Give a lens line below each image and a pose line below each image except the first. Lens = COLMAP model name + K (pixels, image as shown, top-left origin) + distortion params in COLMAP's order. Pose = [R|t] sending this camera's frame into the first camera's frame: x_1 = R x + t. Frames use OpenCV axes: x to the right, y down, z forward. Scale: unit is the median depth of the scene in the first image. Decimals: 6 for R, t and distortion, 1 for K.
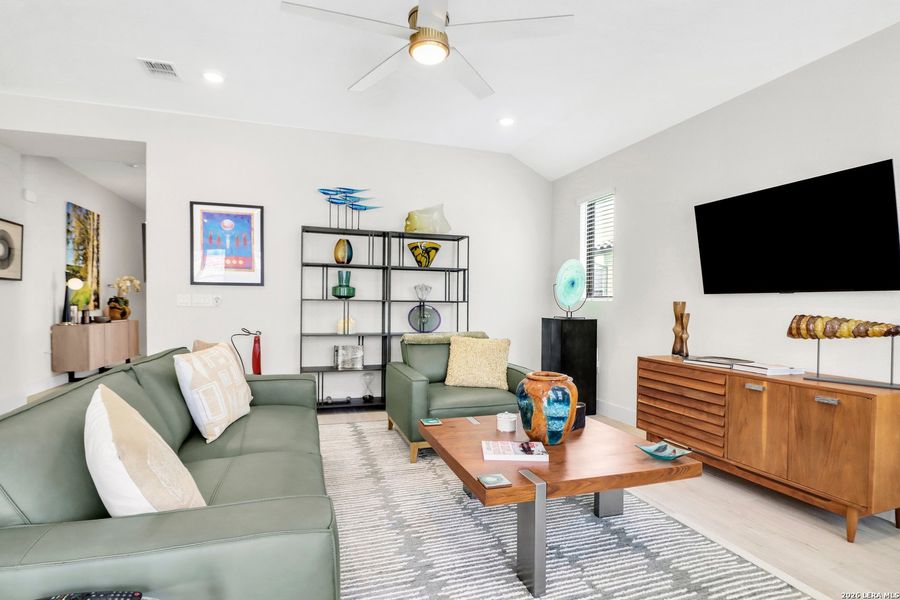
lens RADIAL K [[428.3, 0, 442.7], [0, 428.3, 315.6], [0, 0, 1]] dist [0.002095, -0.003402]
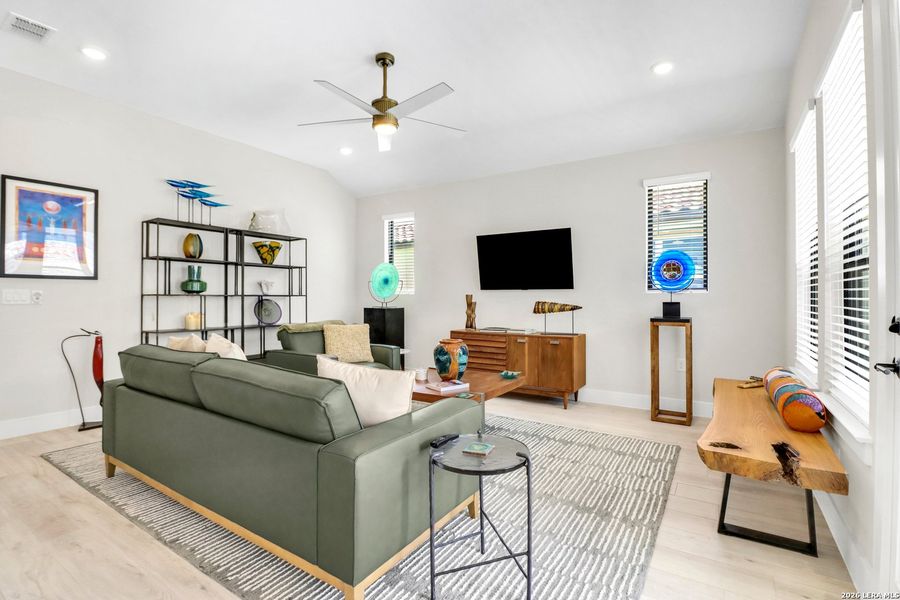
lens RADIAL K [[428.3, 0, 447.2], [0, 428.3, 295.9], [0, 0, 1]] dist [0.002095, -0.003402]
pose [[0.771624, -0.007909, 0.636030, -0.414044], [0.025215, 0.999517, -0.018162, -0.001211], [-0.635579, 0.030052, 0.771450, -0.136935]]
